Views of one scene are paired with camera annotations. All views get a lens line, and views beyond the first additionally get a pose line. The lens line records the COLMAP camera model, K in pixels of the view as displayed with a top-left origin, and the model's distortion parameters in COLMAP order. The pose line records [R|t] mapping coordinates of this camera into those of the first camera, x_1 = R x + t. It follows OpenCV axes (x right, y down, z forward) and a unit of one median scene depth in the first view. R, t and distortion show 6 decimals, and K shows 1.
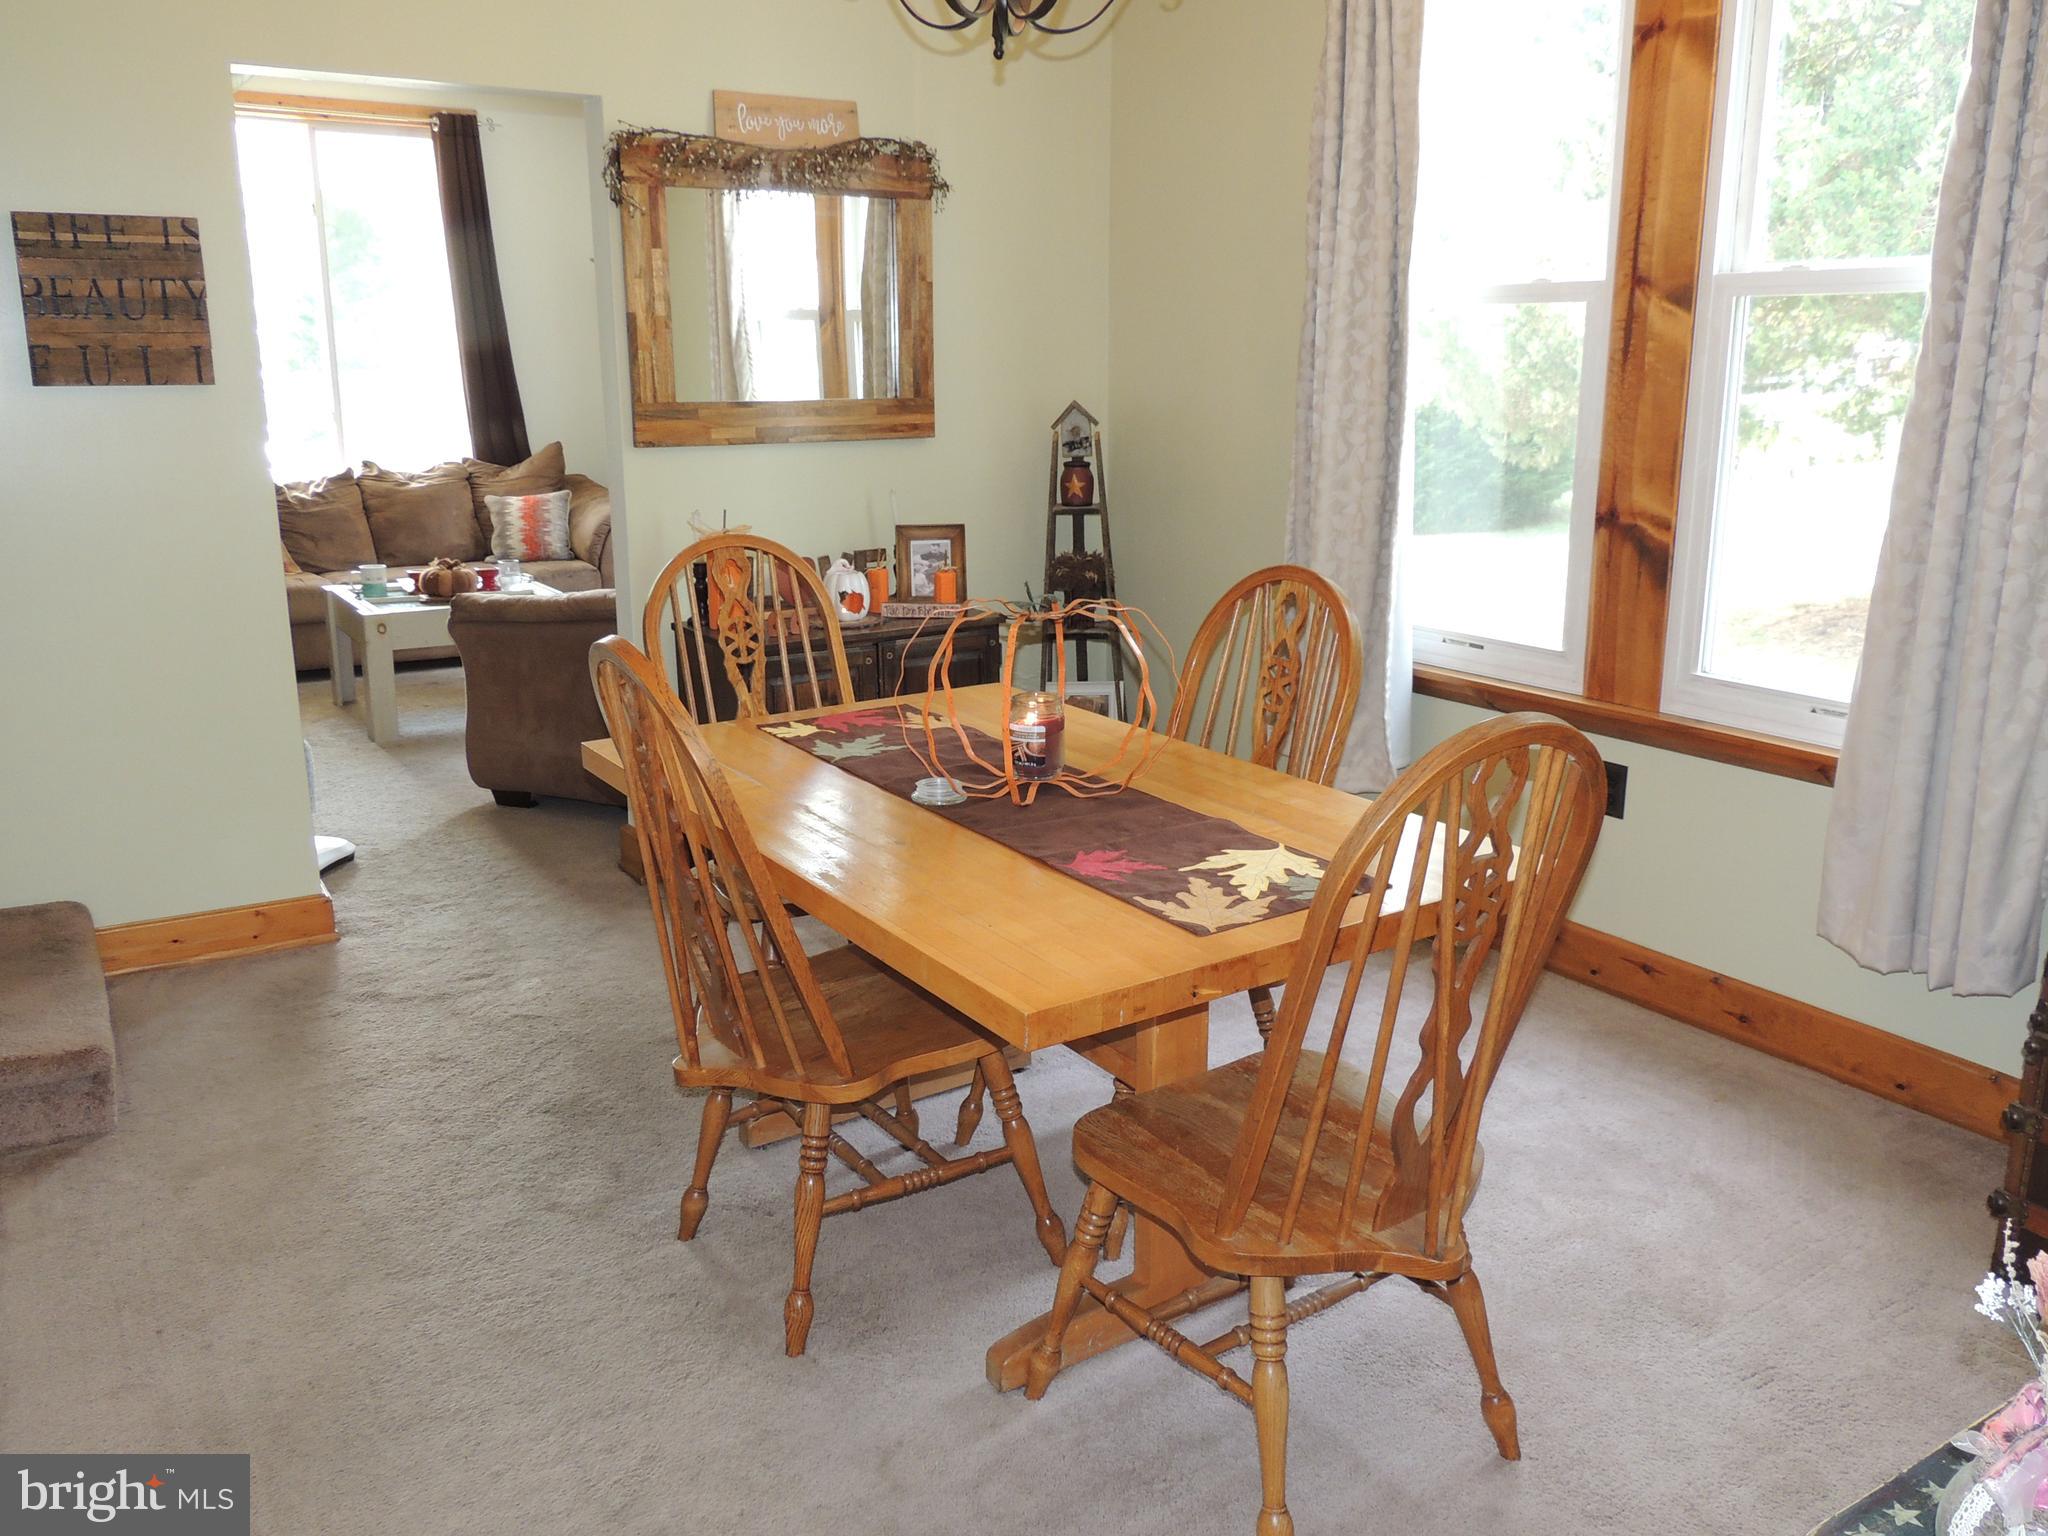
lens RADIAL K [[1630.8, 0, 1027.0], [0, 1630.8, 764.2], [0, 0, 1]] dist [-0.017434, 0.001677]
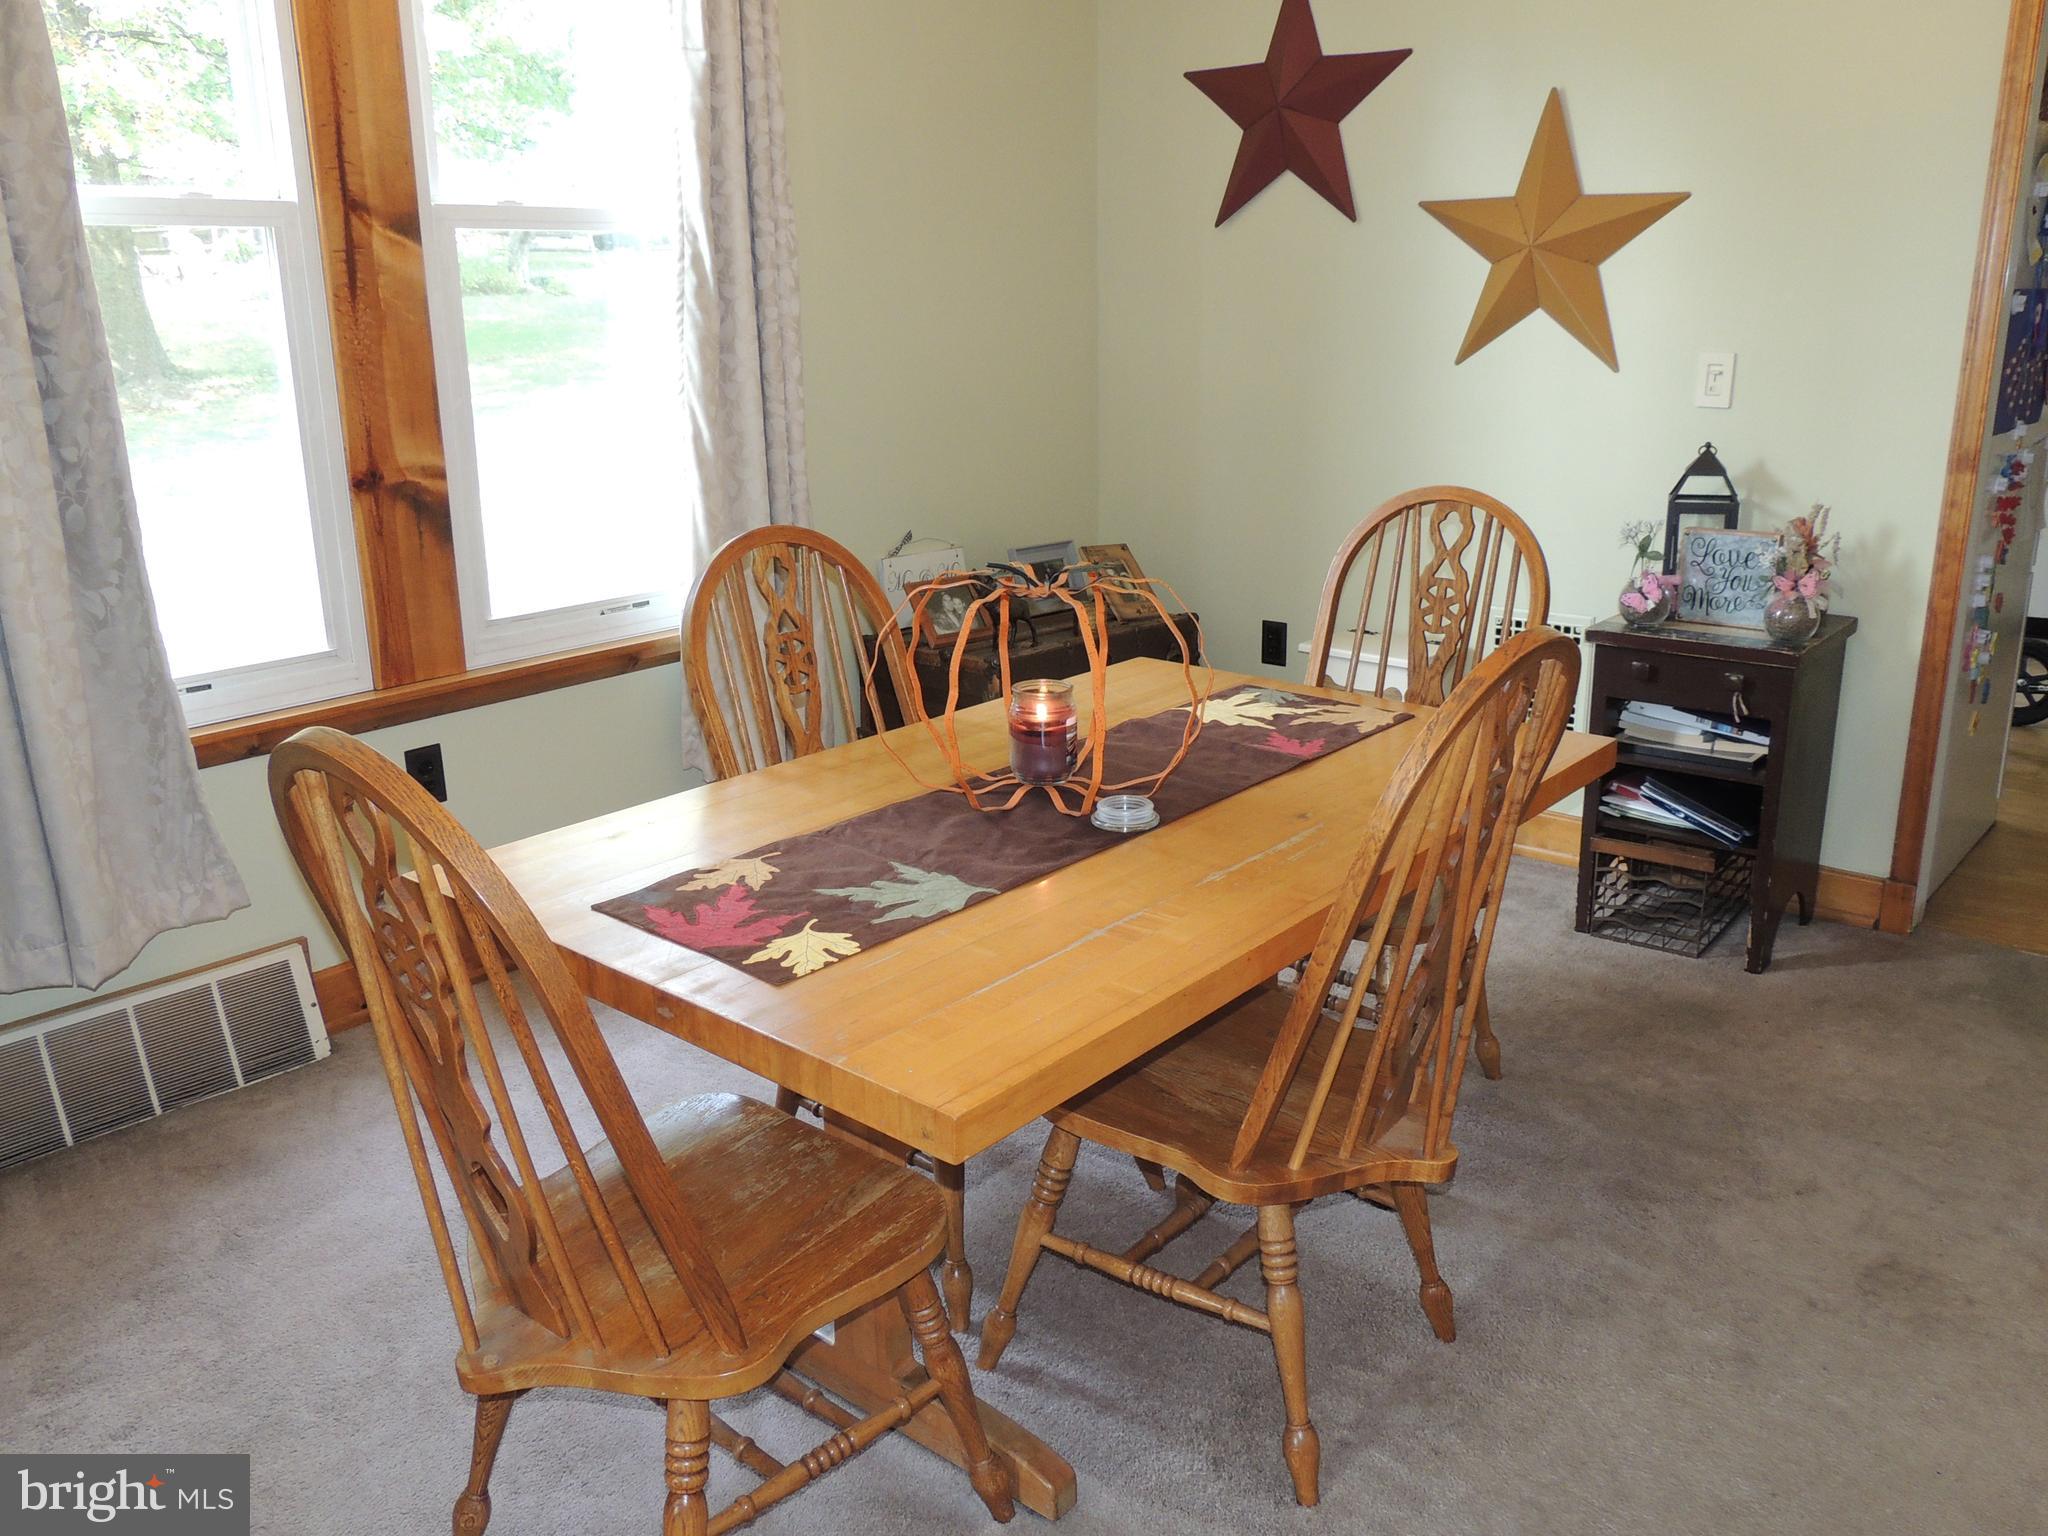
lens RADIAL K [[1630.8, 0, 1026.0], [0, 1630.8, 768.8], [0, 0, 1]] dist [-0.017434, 0.001677]
pose [[-0.308973, -0.261043, 0.914545, -0.606082], [0.242026, 0.908357, 0.341043, -0.228905], [-0.919760, 0.326717, -0.217479, 0.941935]]
